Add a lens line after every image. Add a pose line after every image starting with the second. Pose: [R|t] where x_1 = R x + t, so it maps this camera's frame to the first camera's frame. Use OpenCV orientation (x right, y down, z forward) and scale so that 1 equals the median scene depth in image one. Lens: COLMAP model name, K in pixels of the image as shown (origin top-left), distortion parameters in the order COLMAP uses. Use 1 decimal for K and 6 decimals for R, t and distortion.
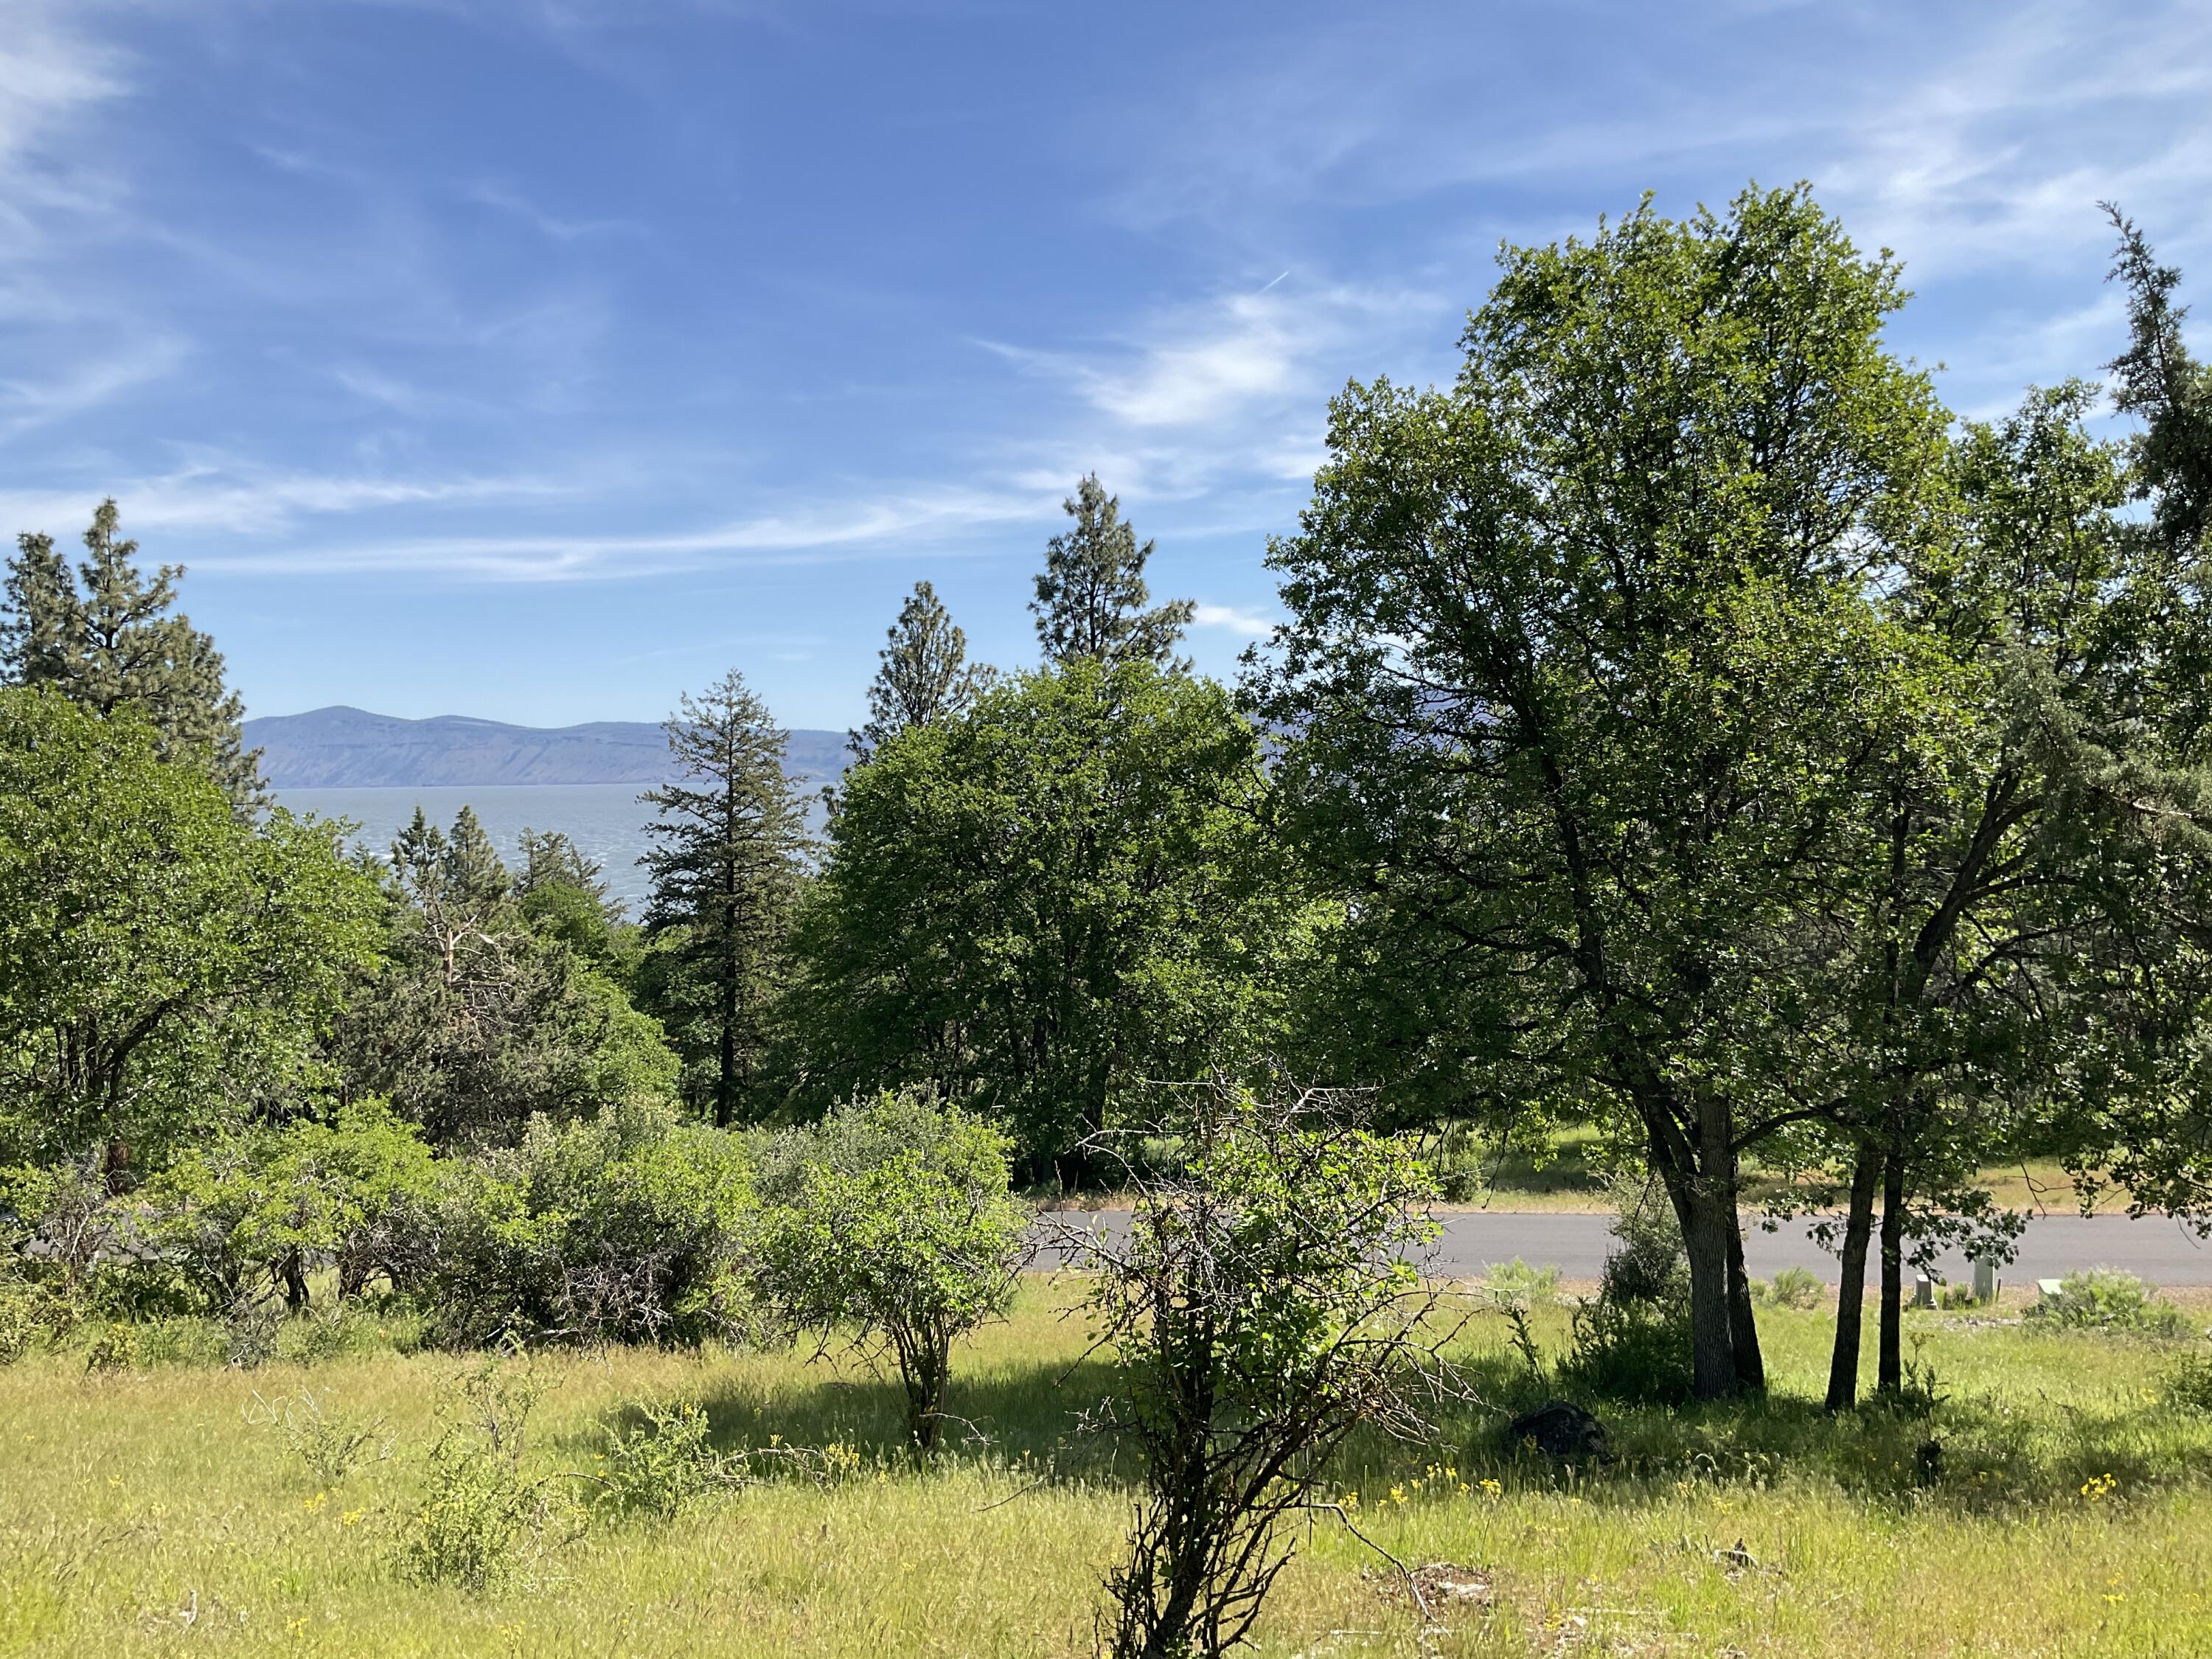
lens RADIAL K [[1786.5, 0, 1101.3], [0, 1786.5, 824.8], [0, 0, 1]] dist [0.072153, -0.137615]
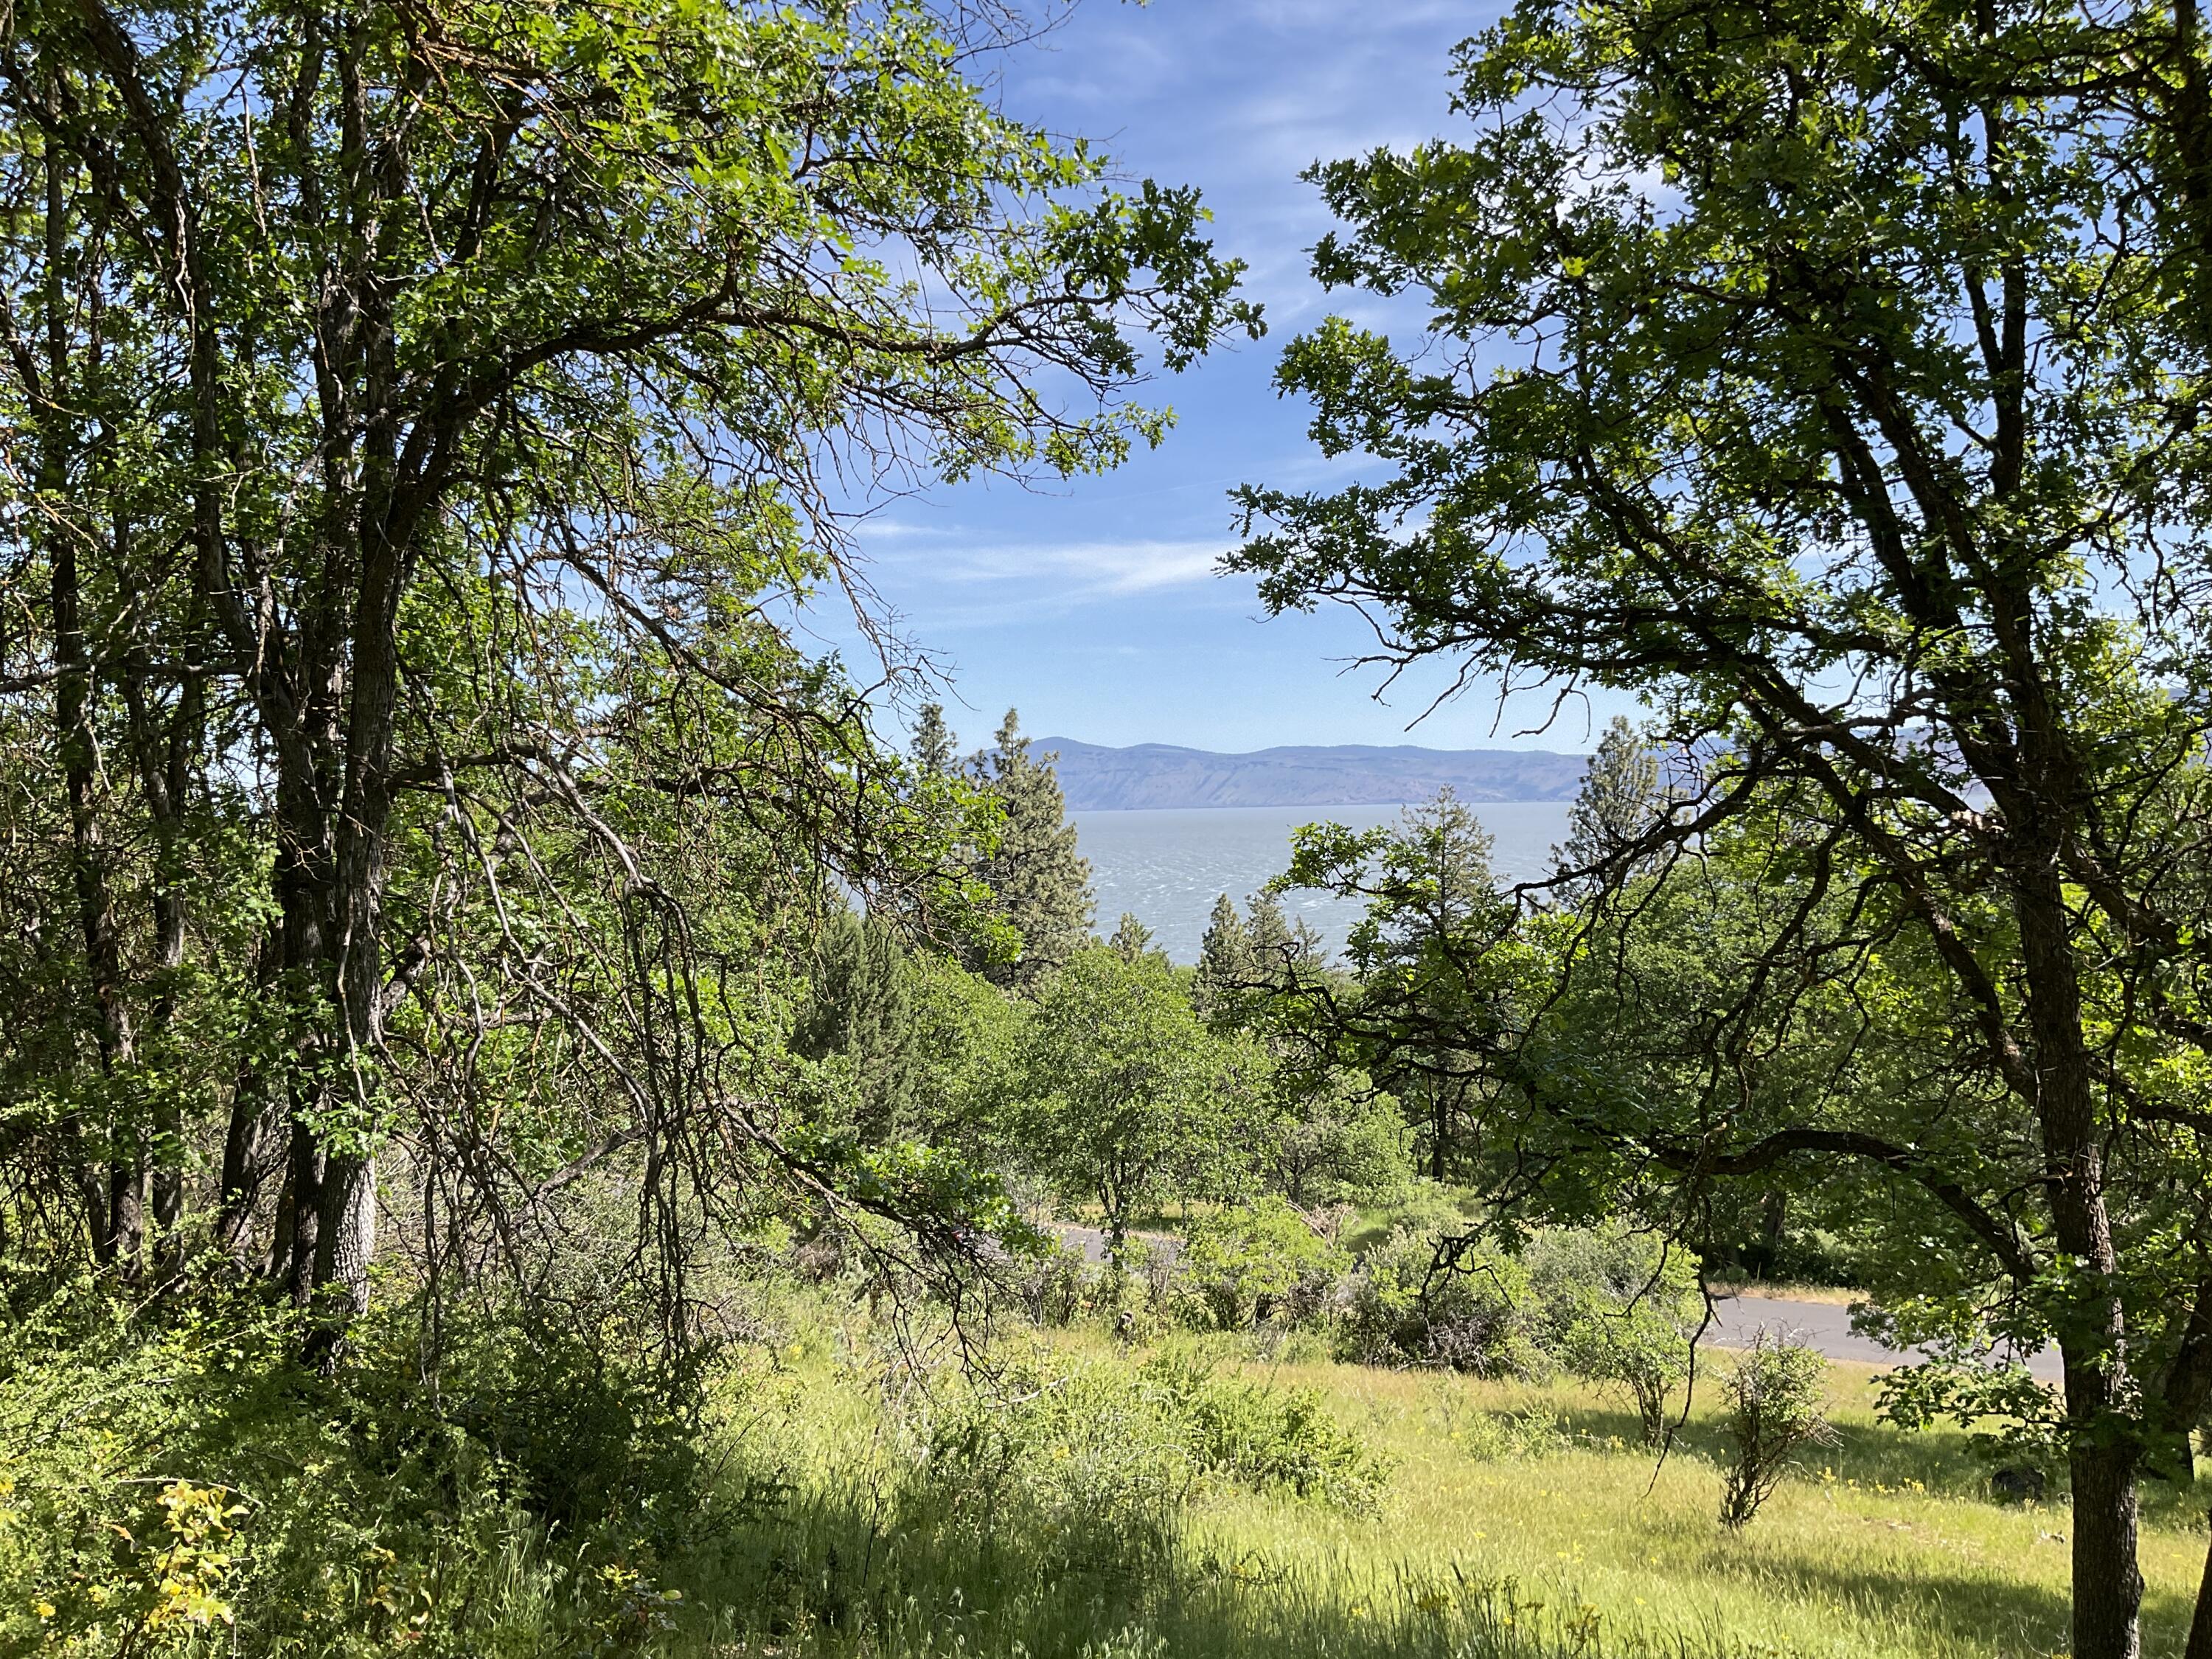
lens RADIAL K [[1786.5, 0, 1100.9], [0, 1786.5, 837.9], [0, 0, 1]] dist [0.072153, -0.137615]
pose [[0.930810, -0.000668, -0.365503, 0.031662], [-0.000916, 0.999991, -0.004159, -0.155889], [0.365502, 0.004206, 0.930801, -0.528328]]
